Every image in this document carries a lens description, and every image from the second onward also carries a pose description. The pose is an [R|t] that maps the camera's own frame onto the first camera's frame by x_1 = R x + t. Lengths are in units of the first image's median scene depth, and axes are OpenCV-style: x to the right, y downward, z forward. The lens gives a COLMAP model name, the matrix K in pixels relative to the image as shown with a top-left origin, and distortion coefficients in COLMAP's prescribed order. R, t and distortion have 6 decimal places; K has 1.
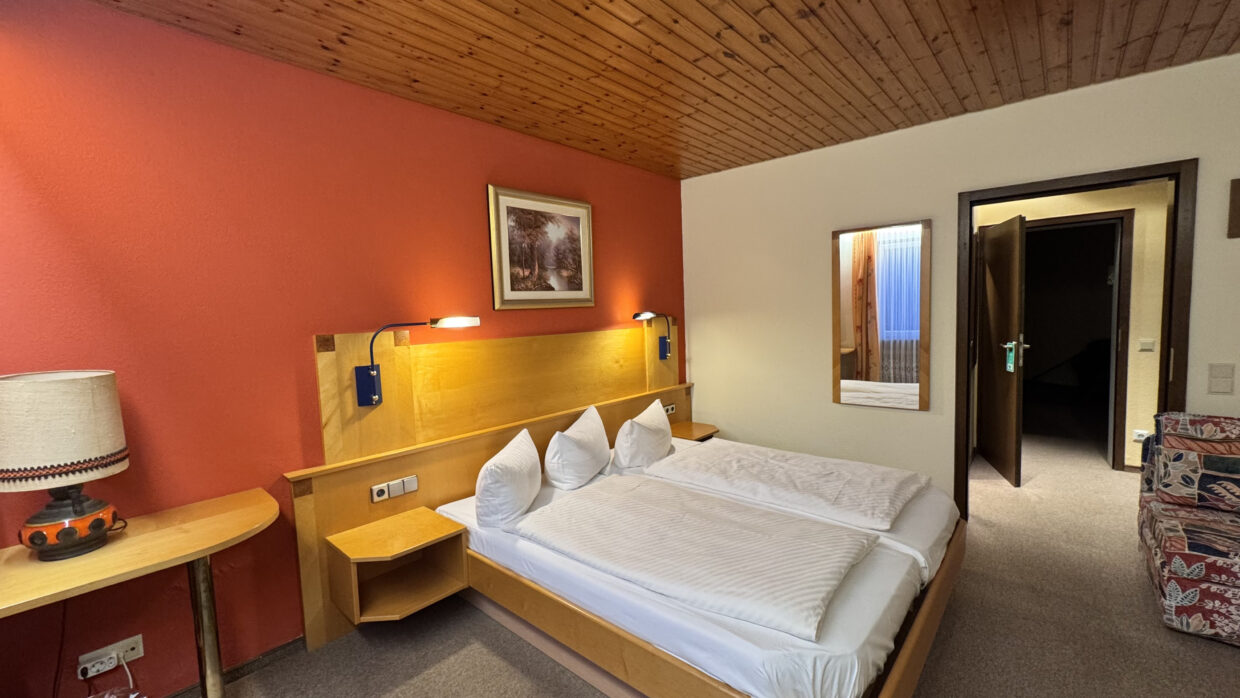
lens RADIAL K [[503.7, 0, 620.0], [0, 503.7, 349.0], [0, 0, 1]] dist [-0.000531, -0.000058]
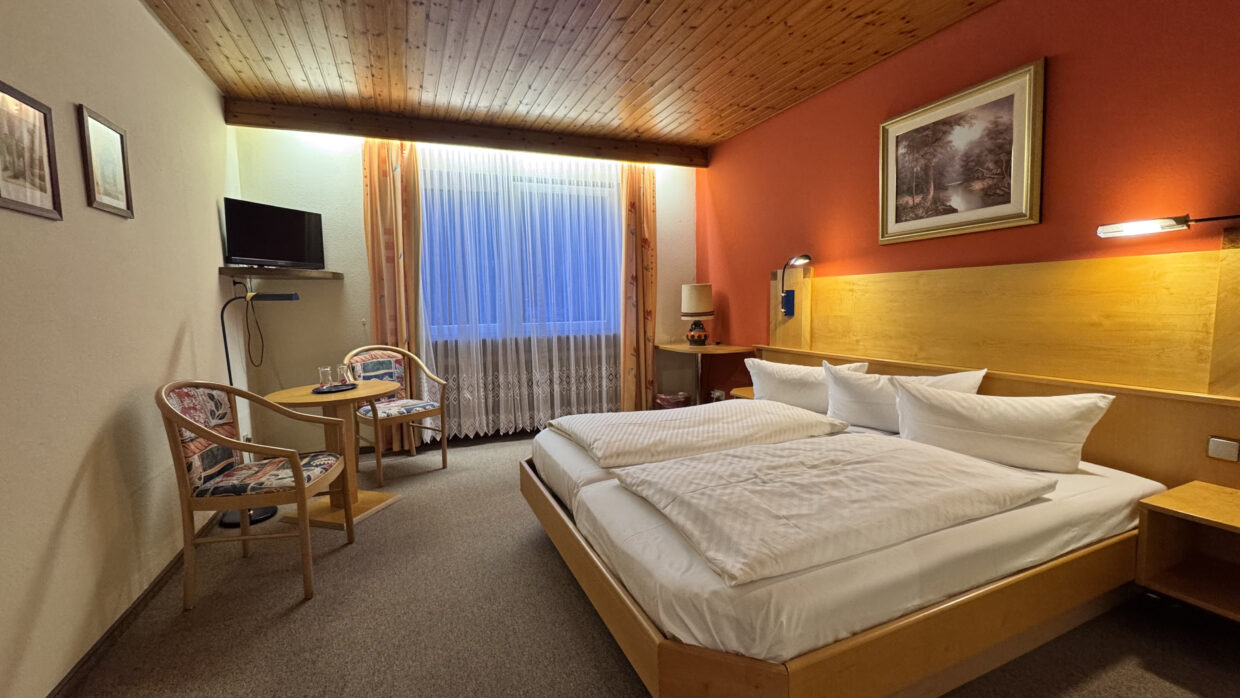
lens RADIAL K [[503.7, 0, 620.0], [0, 503.7, 349.0], [0, 0, 1]] dist [-0.000531, -0.000058]
pose [[-0.425384, 0.122355, -0.896704, 0.872552], [-0.037087, 0.987630, 0.152356, -0.004821], [0.904253, 0.098066, -0.415584, 0.911165]]
